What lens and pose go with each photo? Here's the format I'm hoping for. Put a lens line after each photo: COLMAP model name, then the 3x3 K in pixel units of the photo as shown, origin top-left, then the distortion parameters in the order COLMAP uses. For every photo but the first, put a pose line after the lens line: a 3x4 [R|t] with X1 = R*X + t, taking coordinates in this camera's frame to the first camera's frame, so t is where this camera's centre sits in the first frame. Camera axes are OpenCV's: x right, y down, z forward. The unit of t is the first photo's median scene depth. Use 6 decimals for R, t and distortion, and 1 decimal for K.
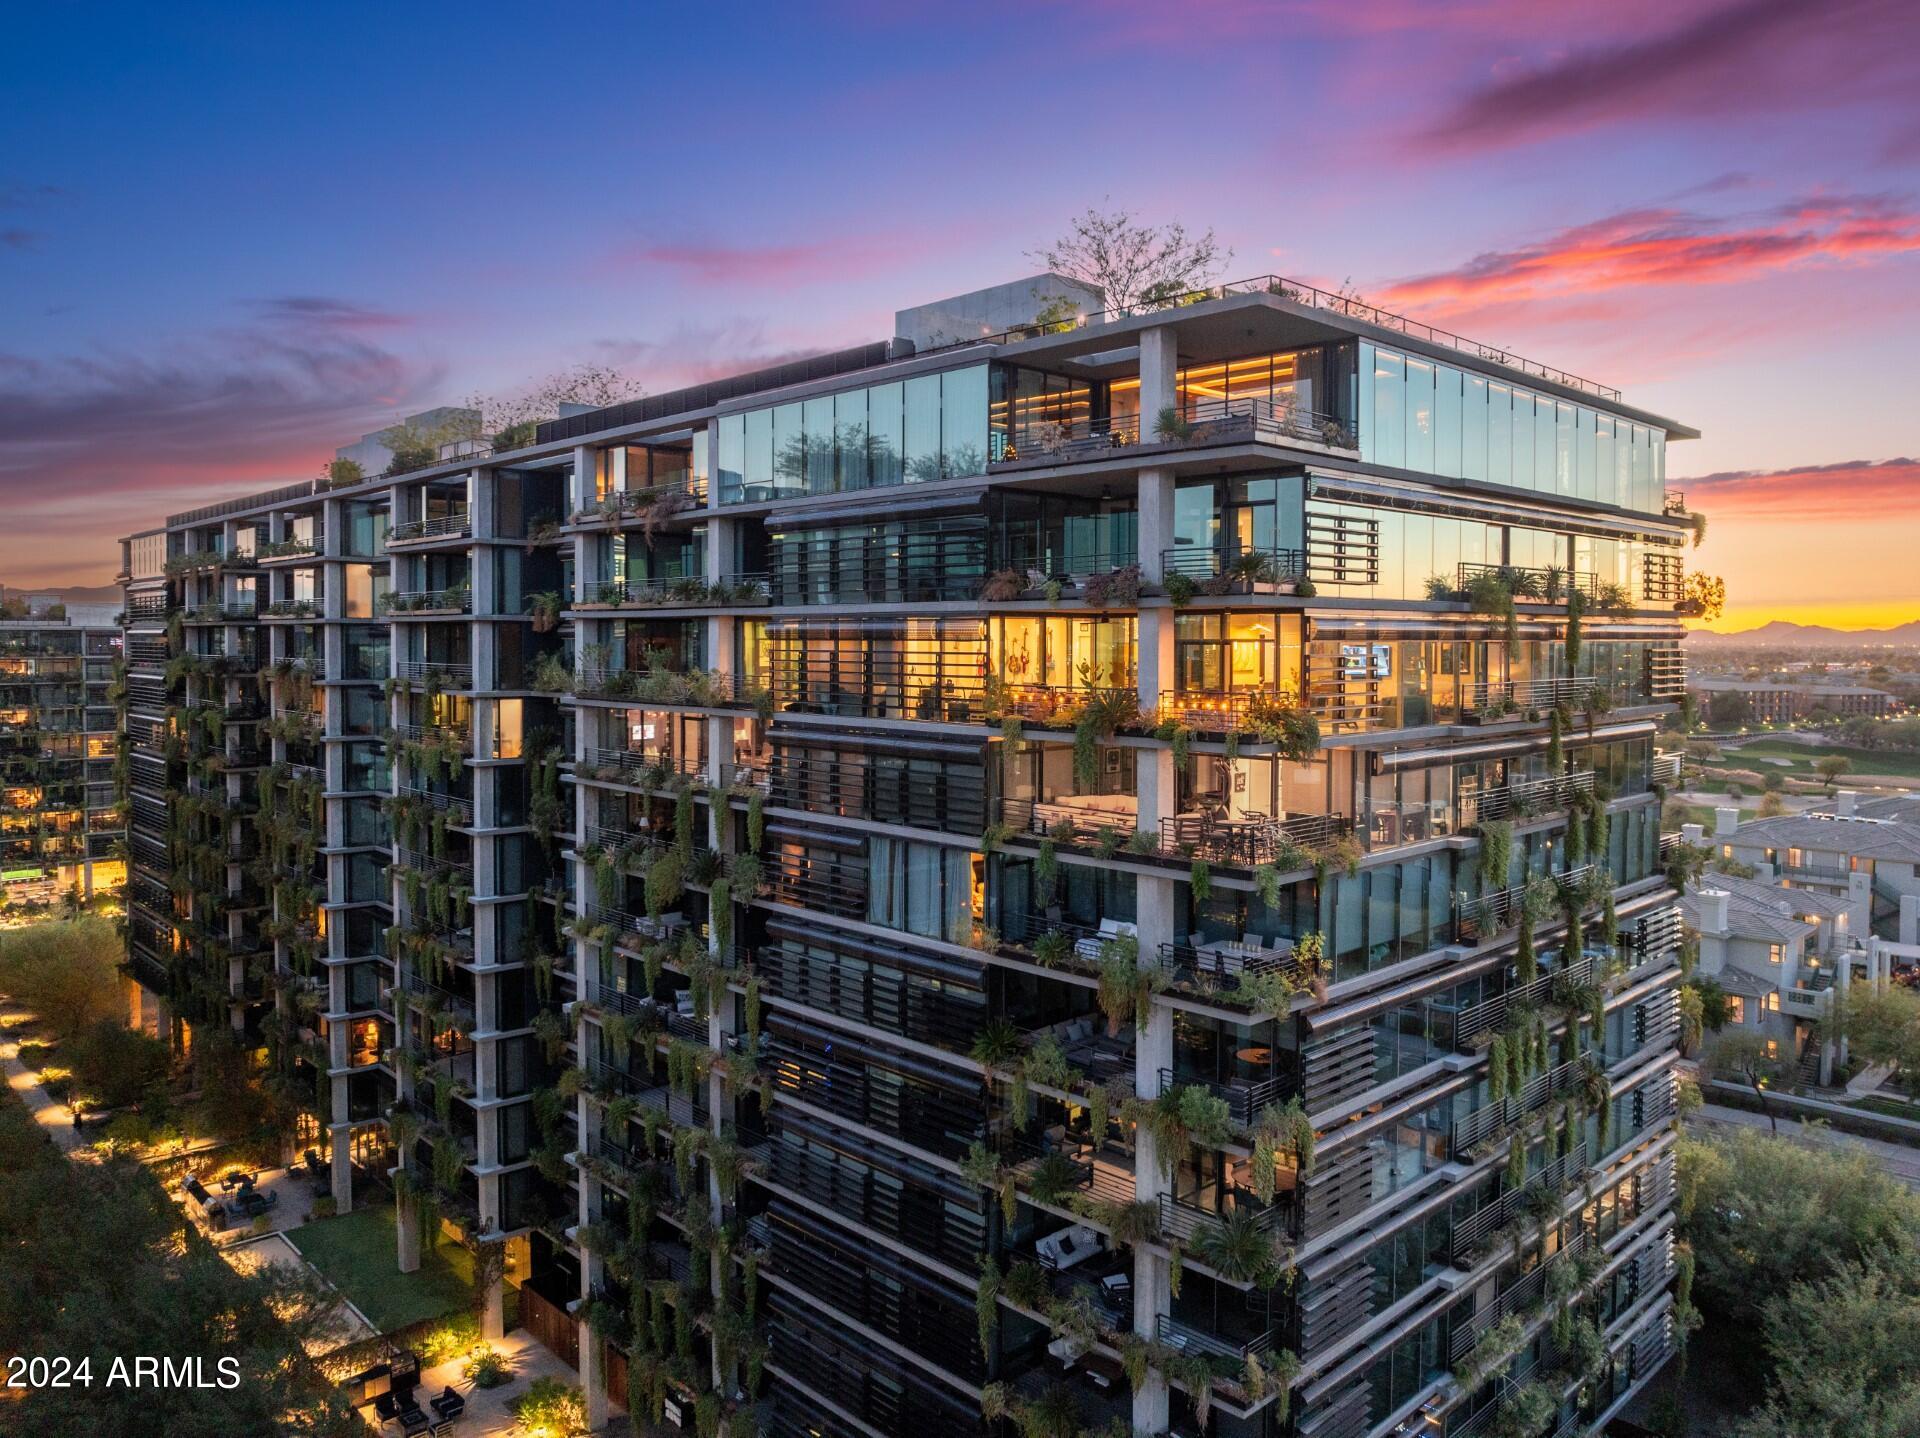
lens RADIAL K [[1377.3, 0, 944.6], [0, 1377.3, 652.7], [0, 0, 1]] dist [-0.011353, -0.038300]
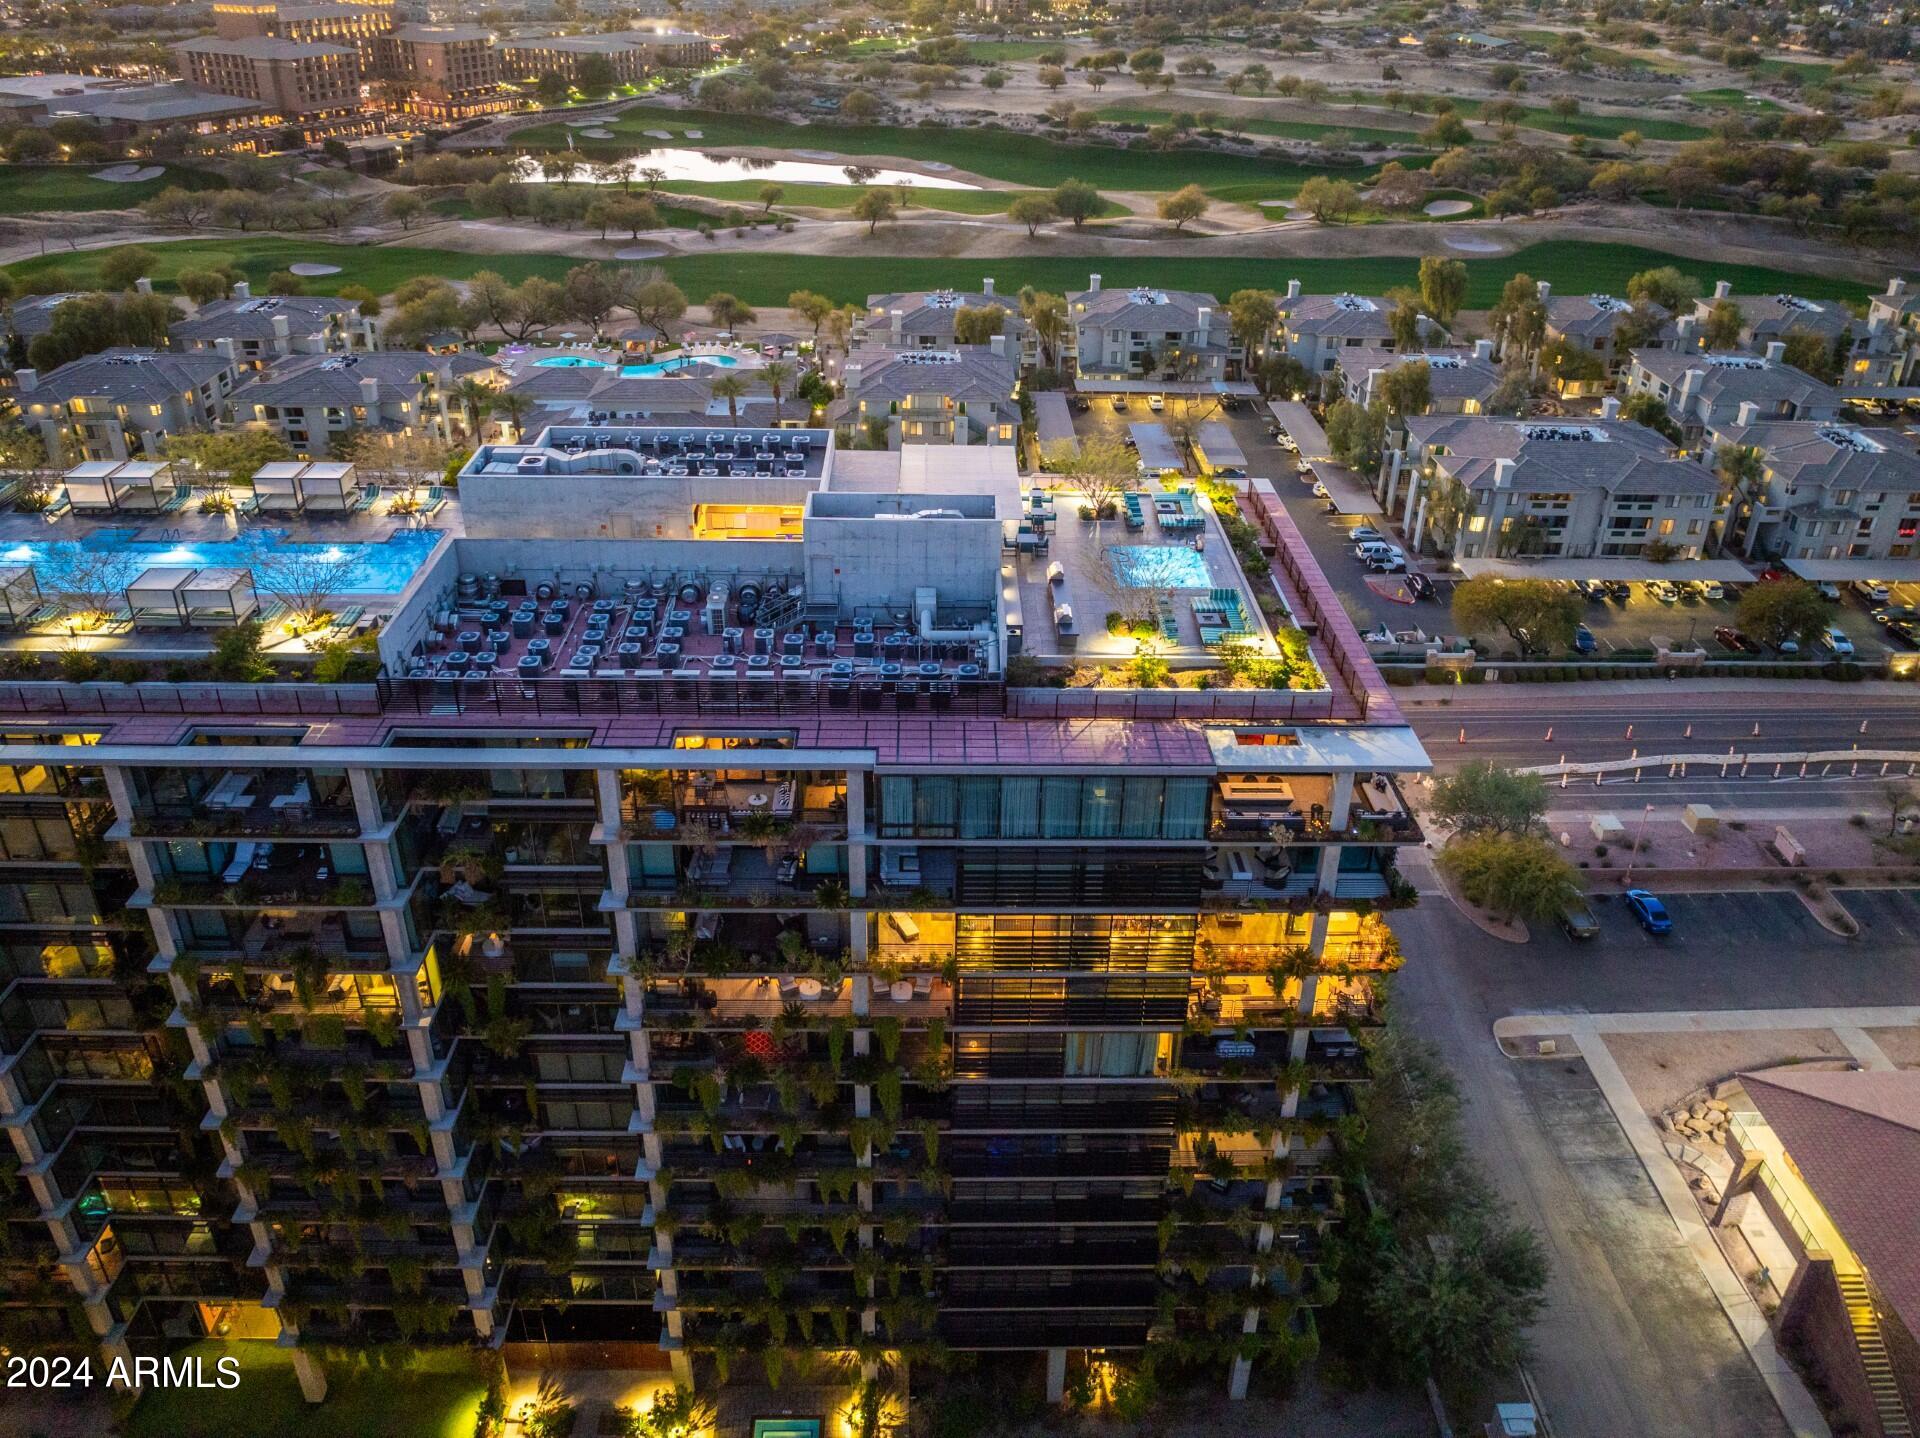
lens RADIAL K [[1383.5, 0, 959.1], [0, 1383.5, 584.5], [0, 0, 1]] dist [-0.059526, 0.031090]
pose [[0.663471, -0.320800, 0.675939, -0.819690], [-0.012837, 0.898404, 0.438982, -0.793555], [-0.748092, -0.299929, 0.591947, 0.326353]]
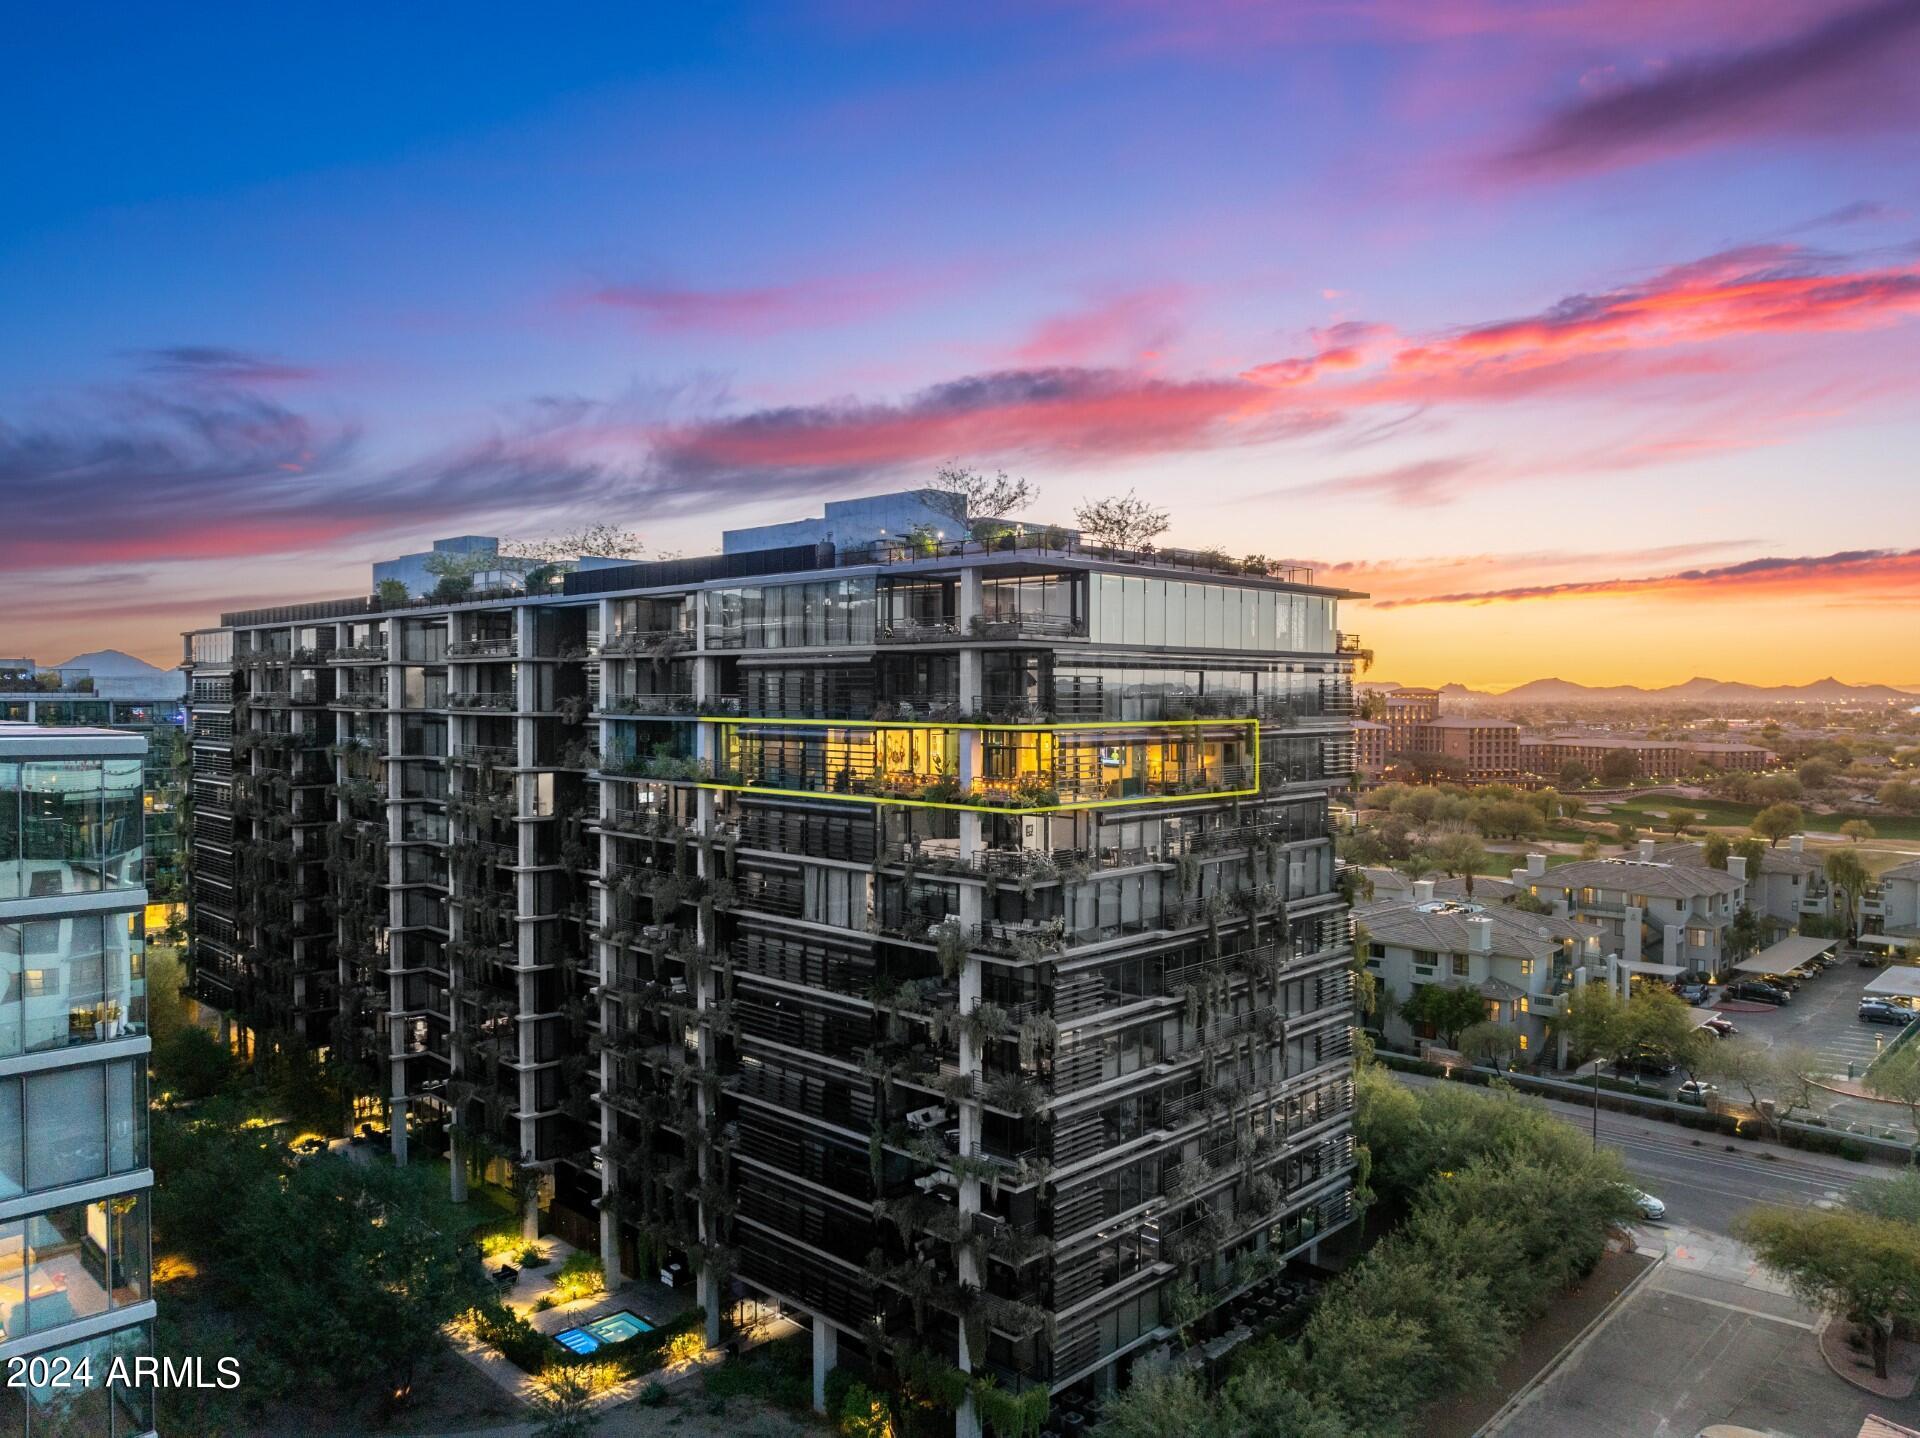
lens RADIAL K [[1353.6, 0, 960.0], [0, 1353.6, 719.0], [0, 0, 1]] dist [-0.033509, 0.002467]
pose [[0.998623, 0.001291, 0.052441, 0.037260], [-0.001690, 0.999970, 0.007576, -0.041340], [-0.052429, -0.007654, 0.998595, -0.489138]]
